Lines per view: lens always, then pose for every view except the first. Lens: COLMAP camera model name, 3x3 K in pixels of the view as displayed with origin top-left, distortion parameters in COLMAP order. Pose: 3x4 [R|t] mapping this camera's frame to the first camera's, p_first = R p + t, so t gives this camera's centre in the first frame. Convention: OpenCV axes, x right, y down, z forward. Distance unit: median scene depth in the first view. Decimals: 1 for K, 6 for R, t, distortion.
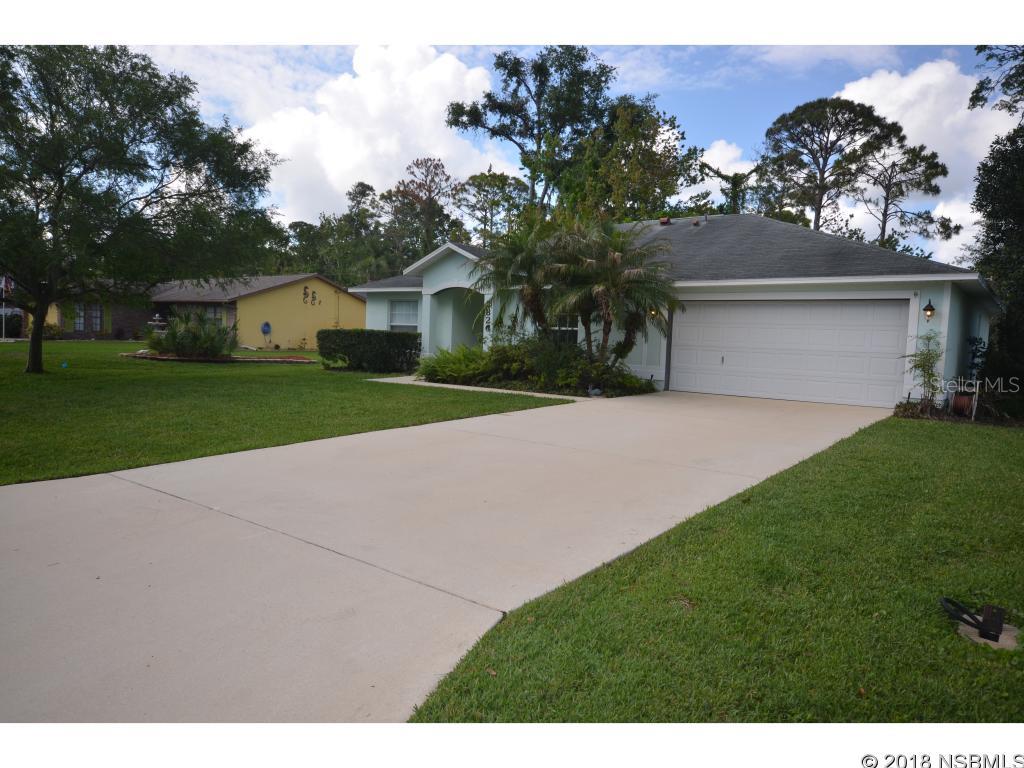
lens RADIAL K [[654.0, 0, 543.9], [0, 654.0, 389.7], [0, 0, 1]] dist [0.001430, 0.000996]
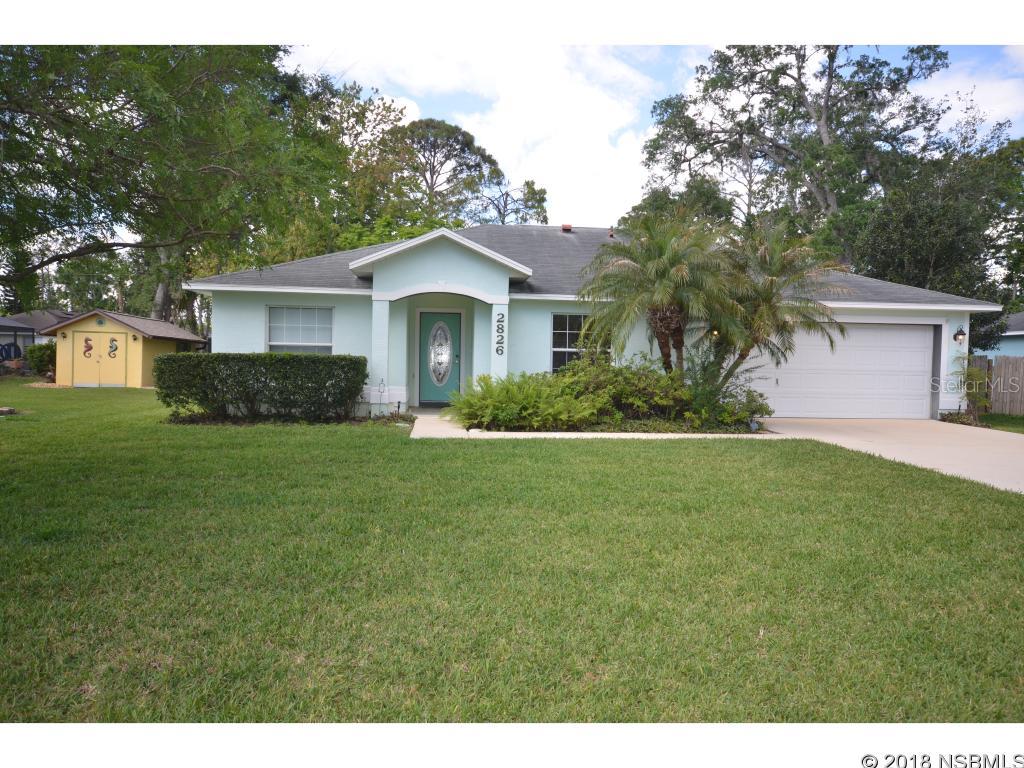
lens RADIAL K [[654.0, 0, 543.9], [0, 654.0, 389.7], [0, 0, 1]] dist [0.001430, 0.000996]
pose [[0.757675, -0.050797, 0.650653, -0.457158], [0.059523, 0.998190, 0.008615, -0.045274], [-0.649912, 0.032202, 0.759327, 0.348656]]
